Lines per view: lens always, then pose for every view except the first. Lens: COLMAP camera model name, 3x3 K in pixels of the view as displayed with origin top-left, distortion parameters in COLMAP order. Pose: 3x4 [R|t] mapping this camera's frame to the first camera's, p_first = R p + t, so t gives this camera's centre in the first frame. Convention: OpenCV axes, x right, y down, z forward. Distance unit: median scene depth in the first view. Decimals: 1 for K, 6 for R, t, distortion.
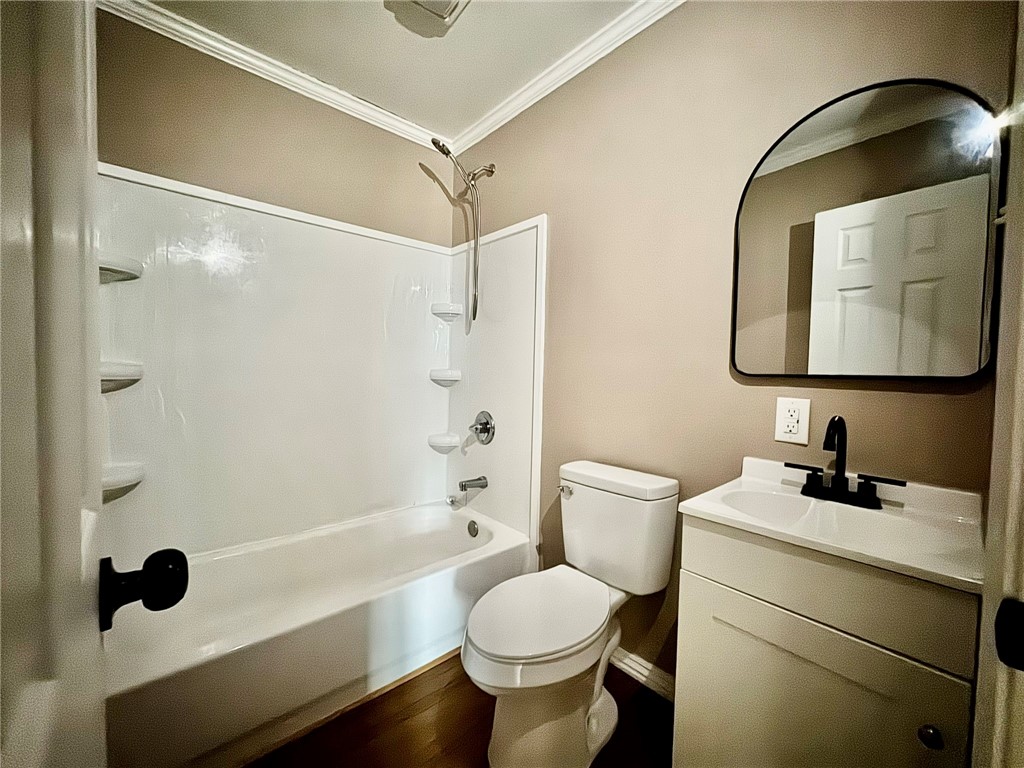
lens RADIAL K [[408.2, 0, 512.5], [0, 408.2, 385.2], [0, 0, 1]] dist [-0.002567, 0.000529]
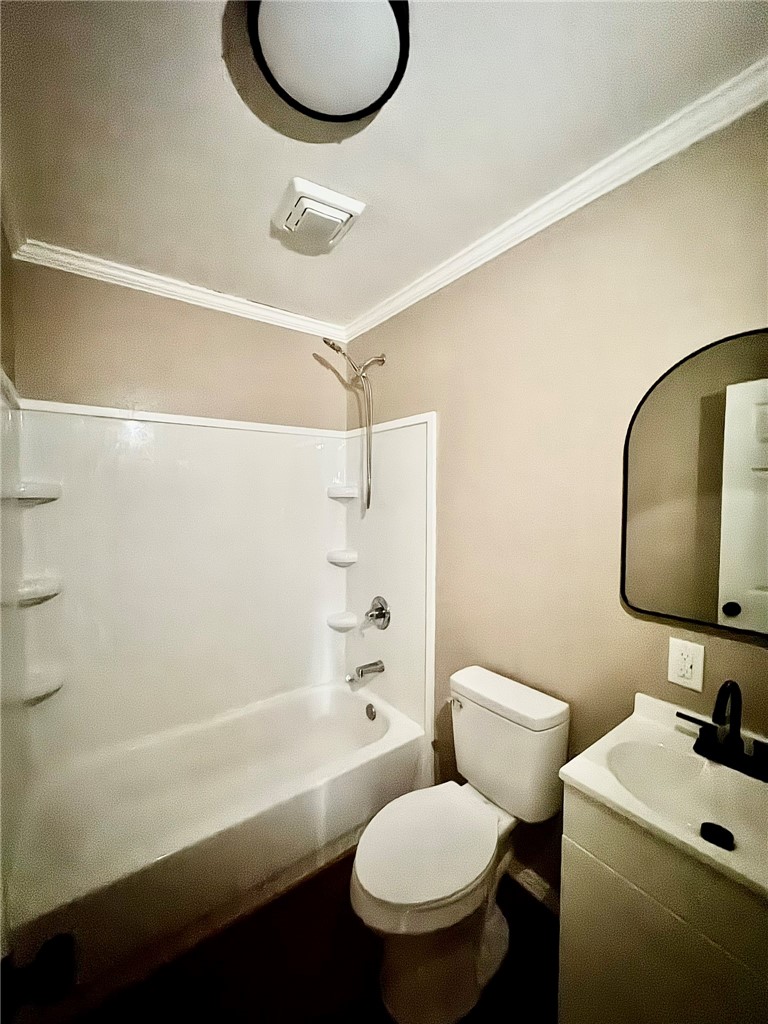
lens RADIAL K [[408.2, 0, 385.4], [0, 408.2, 510.9], [0, 0, 1]] dist [-0.002567, 0.000529]
pose [[0.996130, -0.017497, -0.086135, 0.037647], [0.017999, 0.999825, 0.005050, -0.161268], [0.086032, -0.006581, 0.996271, -0.010065]]
